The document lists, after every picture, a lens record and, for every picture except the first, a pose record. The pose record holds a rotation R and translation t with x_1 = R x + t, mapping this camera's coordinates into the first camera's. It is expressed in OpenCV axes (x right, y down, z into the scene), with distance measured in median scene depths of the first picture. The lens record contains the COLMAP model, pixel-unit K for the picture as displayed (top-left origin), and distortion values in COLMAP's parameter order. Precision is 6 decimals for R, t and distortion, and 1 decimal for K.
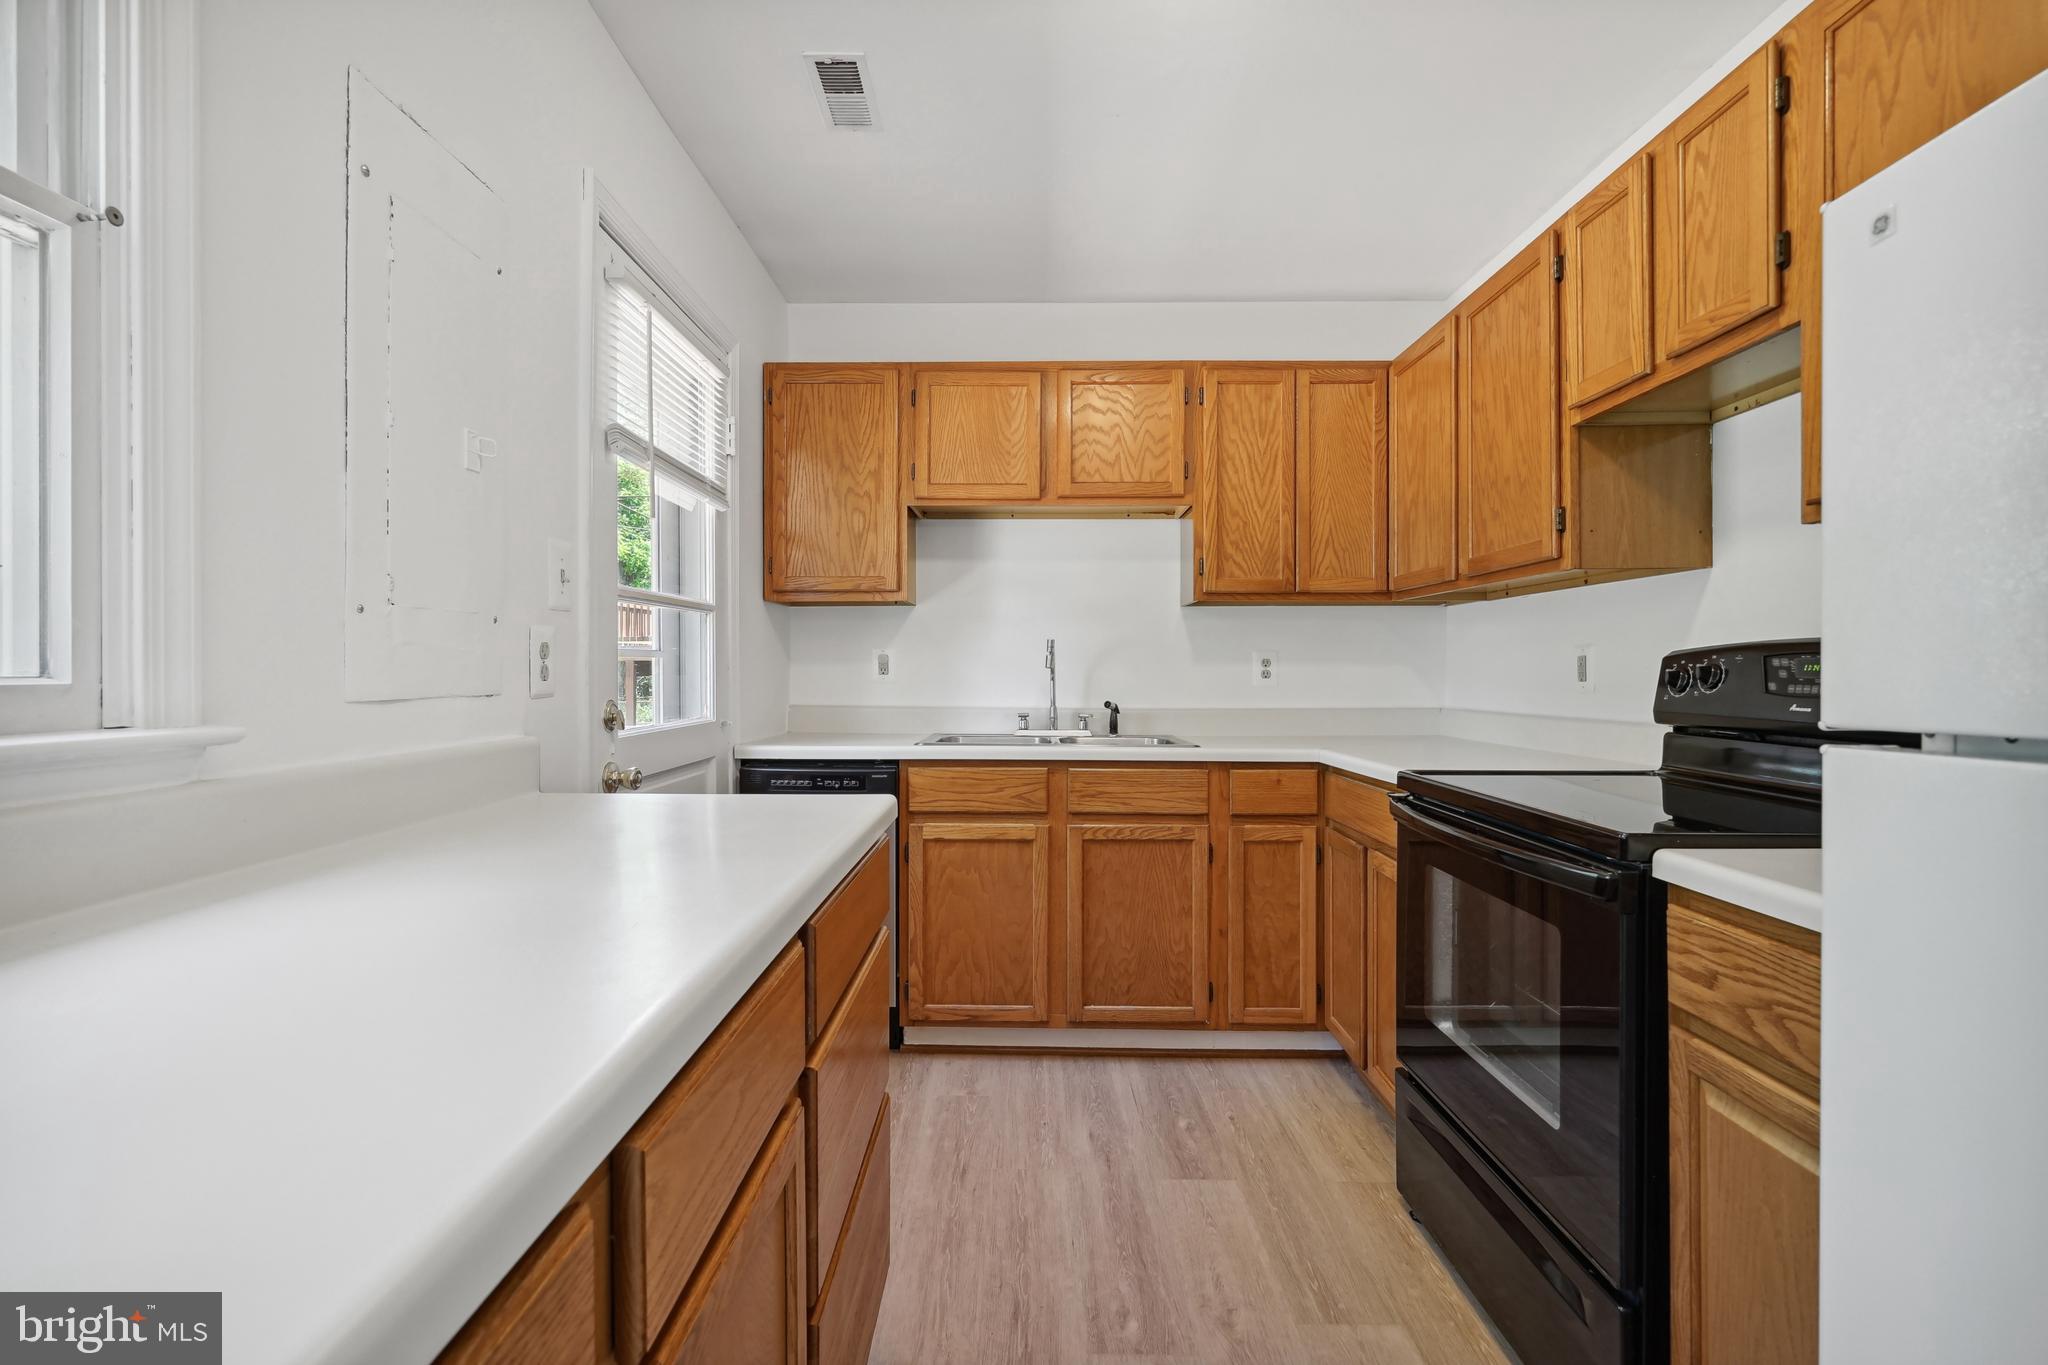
lens RADIAL K [[941.4, 0, 1024.8], [0, 941.4, 673.4], [0, 0, 1]] dist [-0.003258, 0.000712]
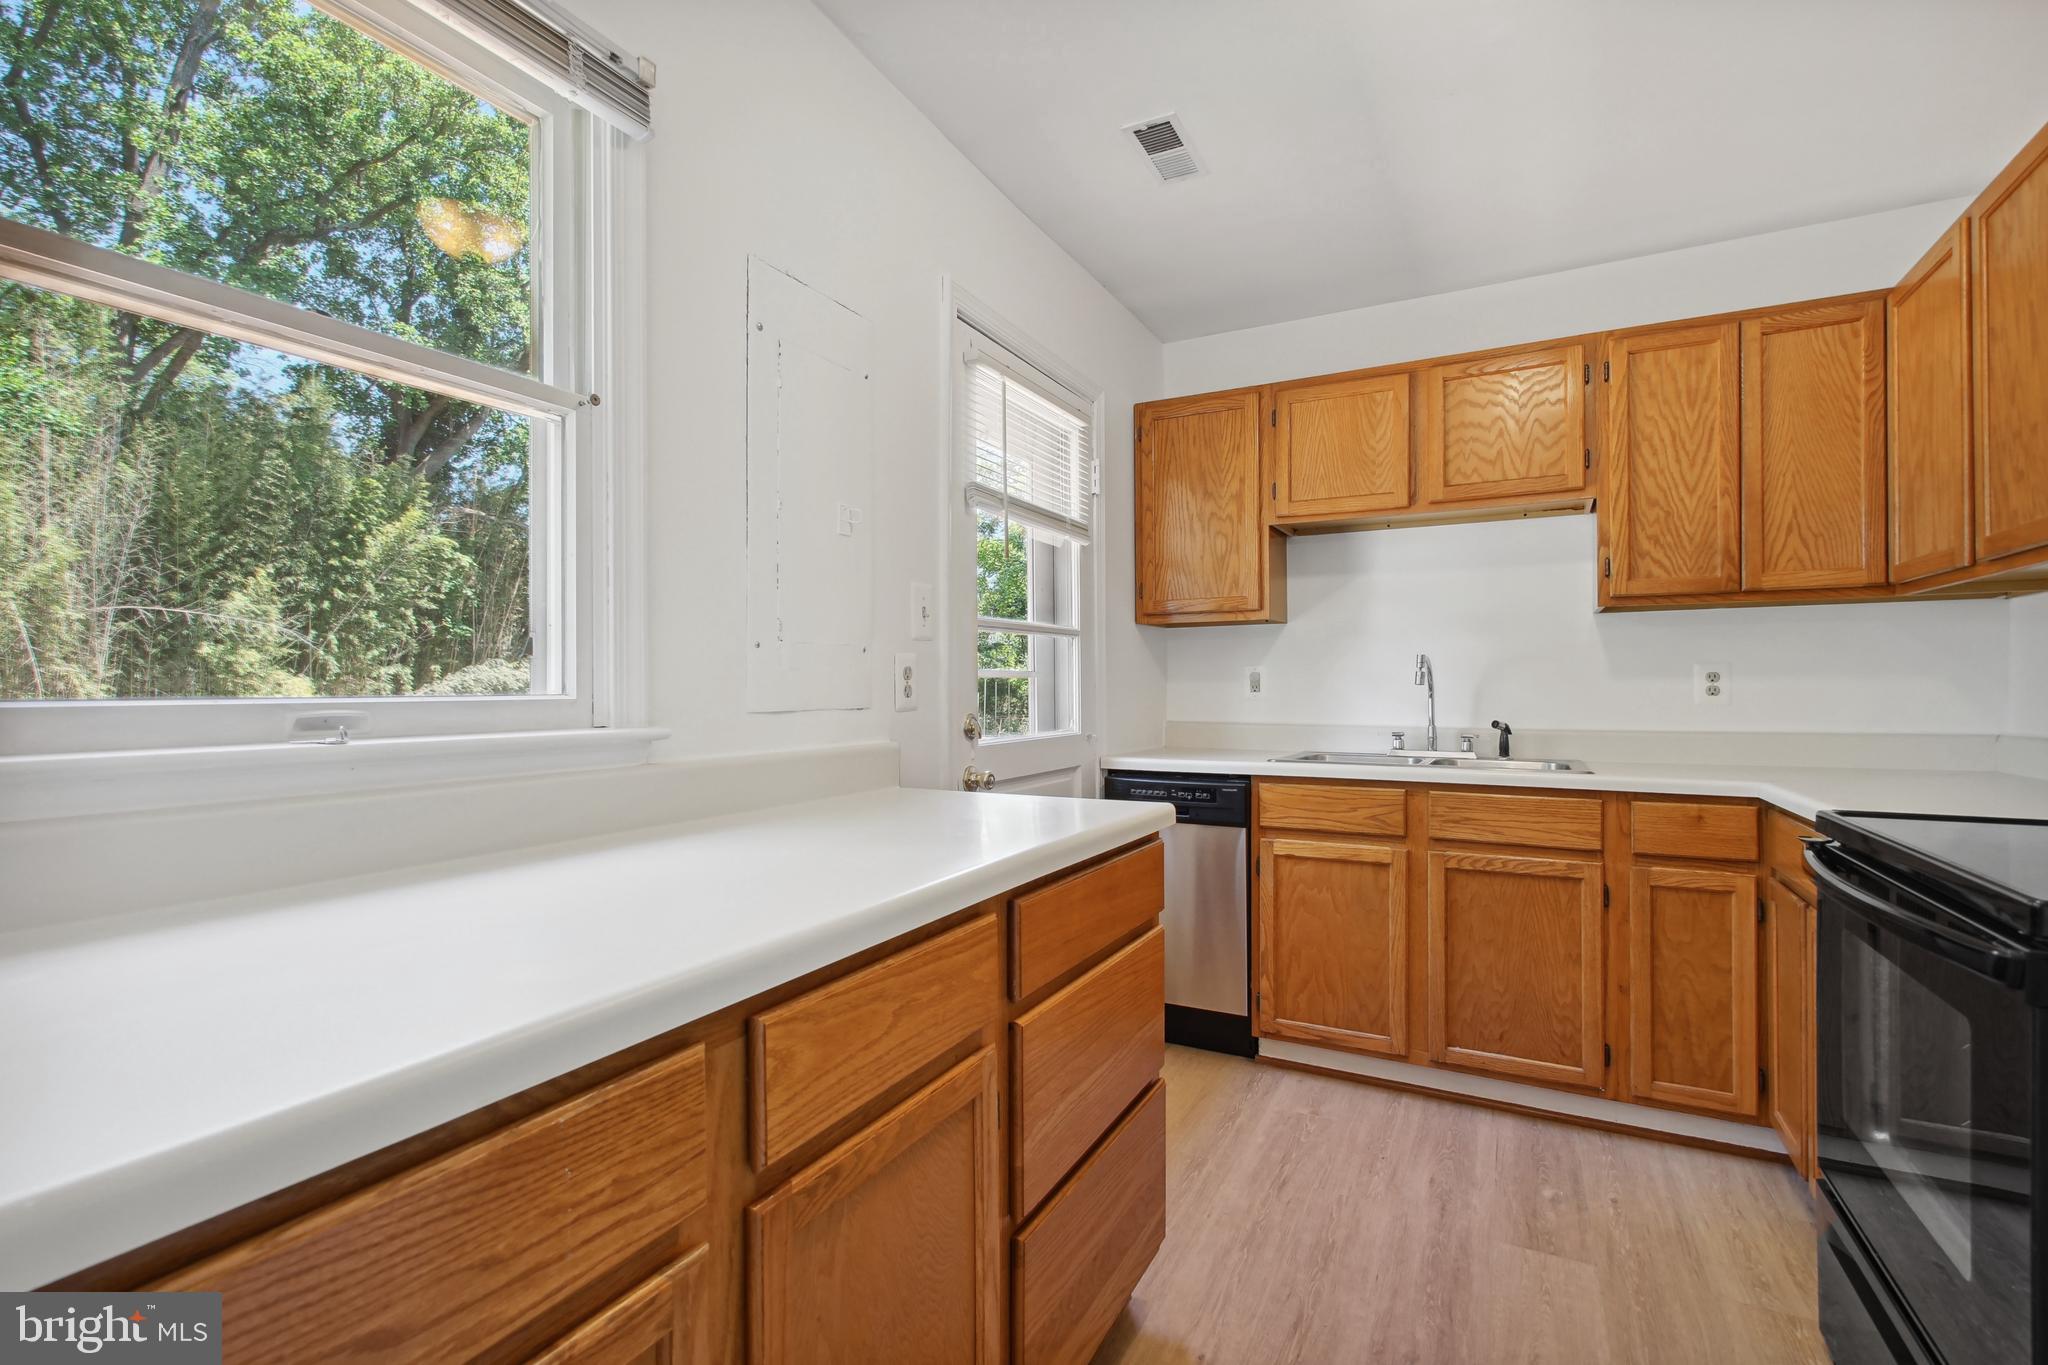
lens RADIAL K [[941.4, 0, 1034.3], [0, 941.4, 688.0], [0, 0, 1]] dist [-0.003258, 0.000712]
pose [[0.889106, -0.003755, -0.457686, 0.126904], [0.002346, 0.999991, -0.003648, 0.000252], [0.457696, 0.002170, 0.889106, -0.017794]]
